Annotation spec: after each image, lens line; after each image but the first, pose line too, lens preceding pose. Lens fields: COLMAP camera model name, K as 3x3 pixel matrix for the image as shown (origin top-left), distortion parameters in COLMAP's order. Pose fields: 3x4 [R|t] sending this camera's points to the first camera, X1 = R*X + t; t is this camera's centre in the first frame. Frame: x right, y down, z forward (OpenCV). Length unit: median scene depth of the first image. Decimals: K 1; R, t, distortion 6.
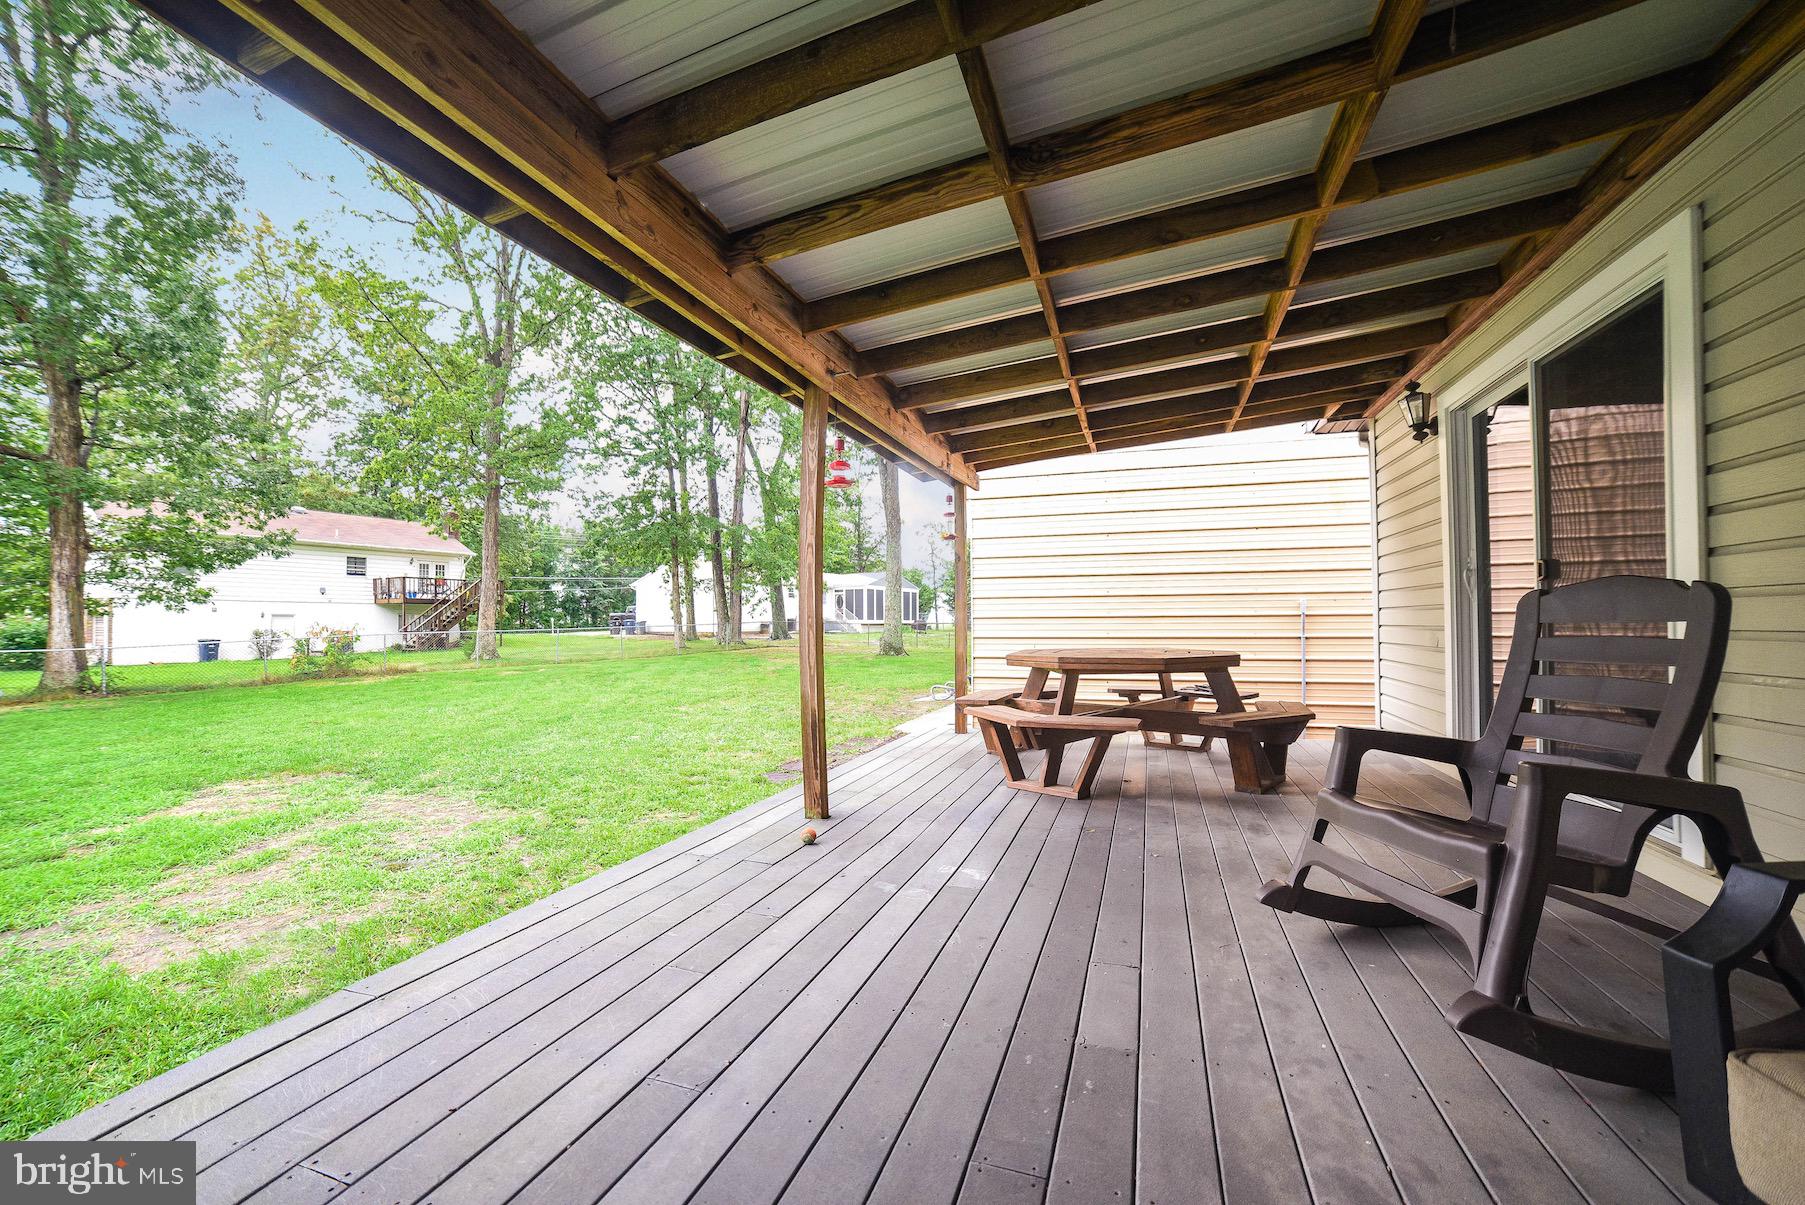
lens RADIAL K [[737.6, 0, 911.1], [0, 737.6, 617.7], [0, 0, 1]] dist [-0.097883, 0.041267]
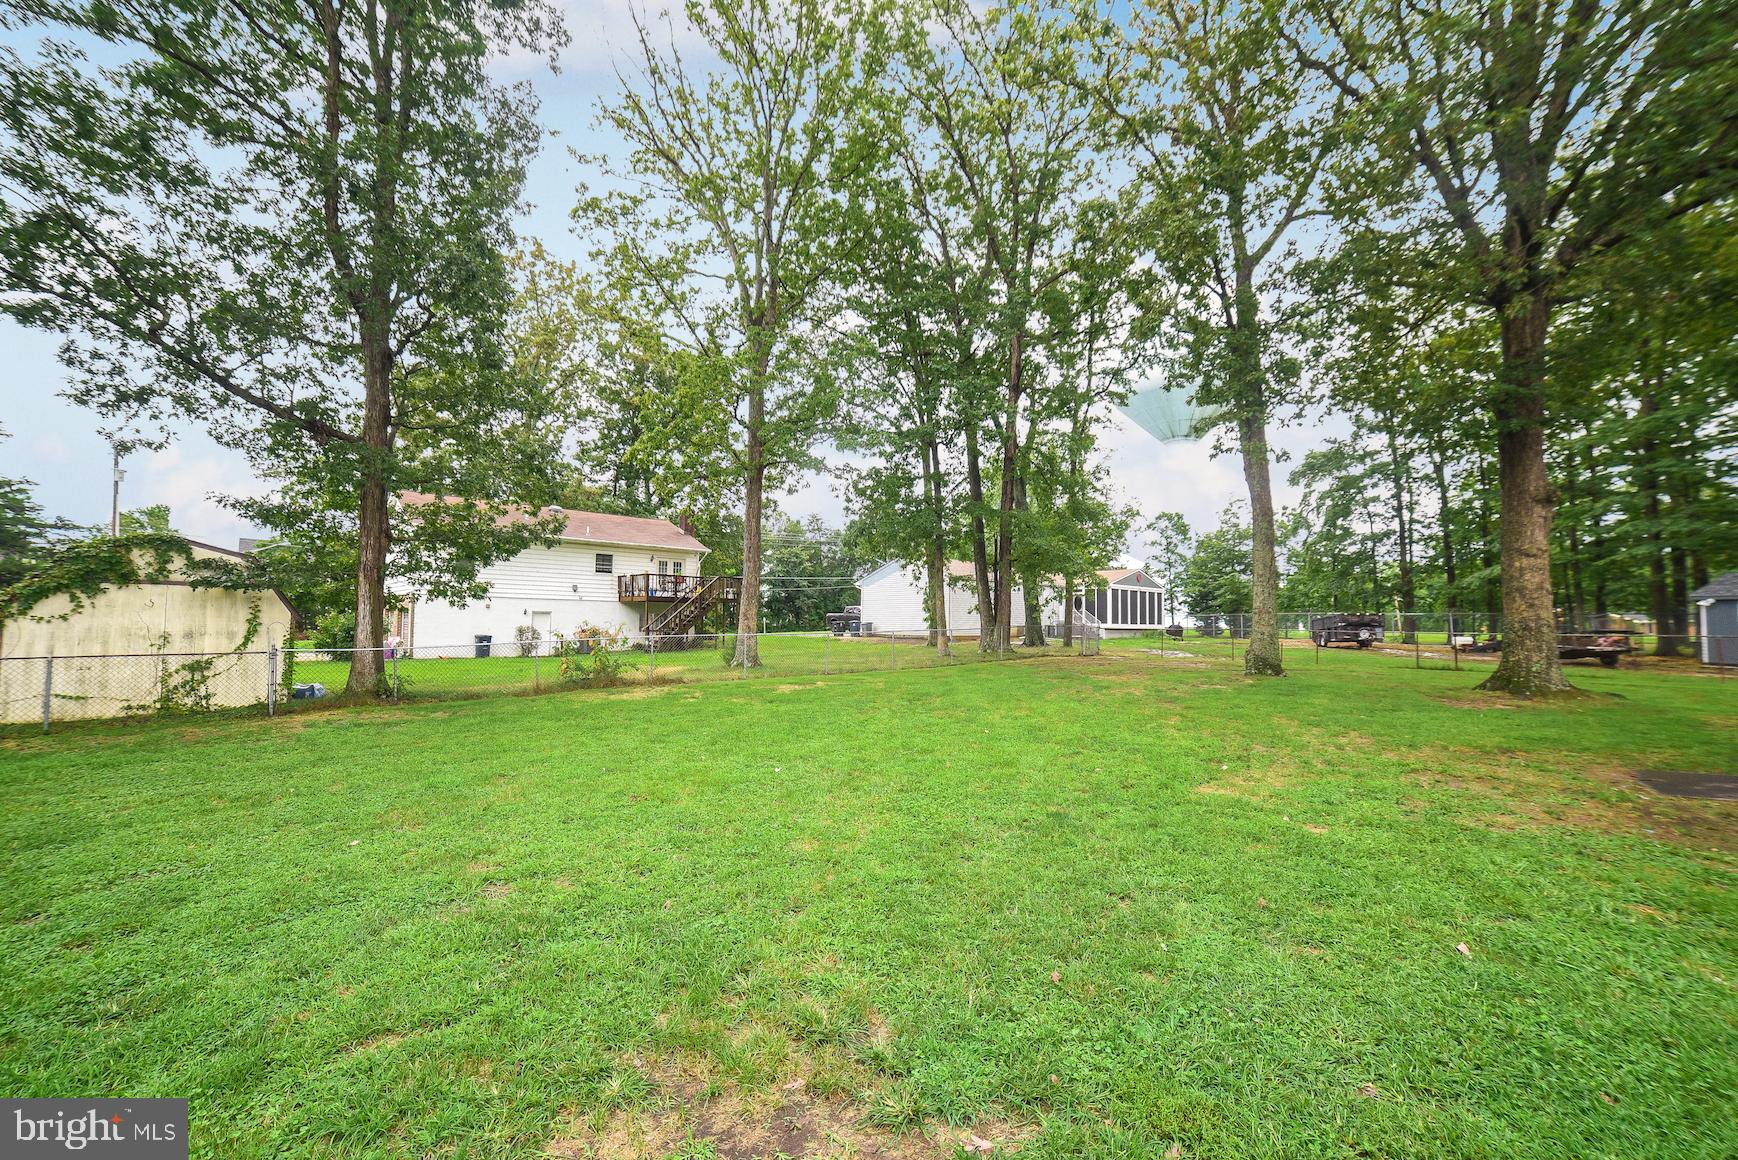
lens RADIAL K [[751.7, 0, 869.6], [0, 751.7, 602.3], [0, 0, 1]] dist [-0.149718, 0.087680]
pose [[0.955695, 0.005198, -0.294311, -0.176444], [-0.011884, 0.999710, -0.020934, -0.001955], [0.294117, 0.023505, 0.955480, 0.169567]]
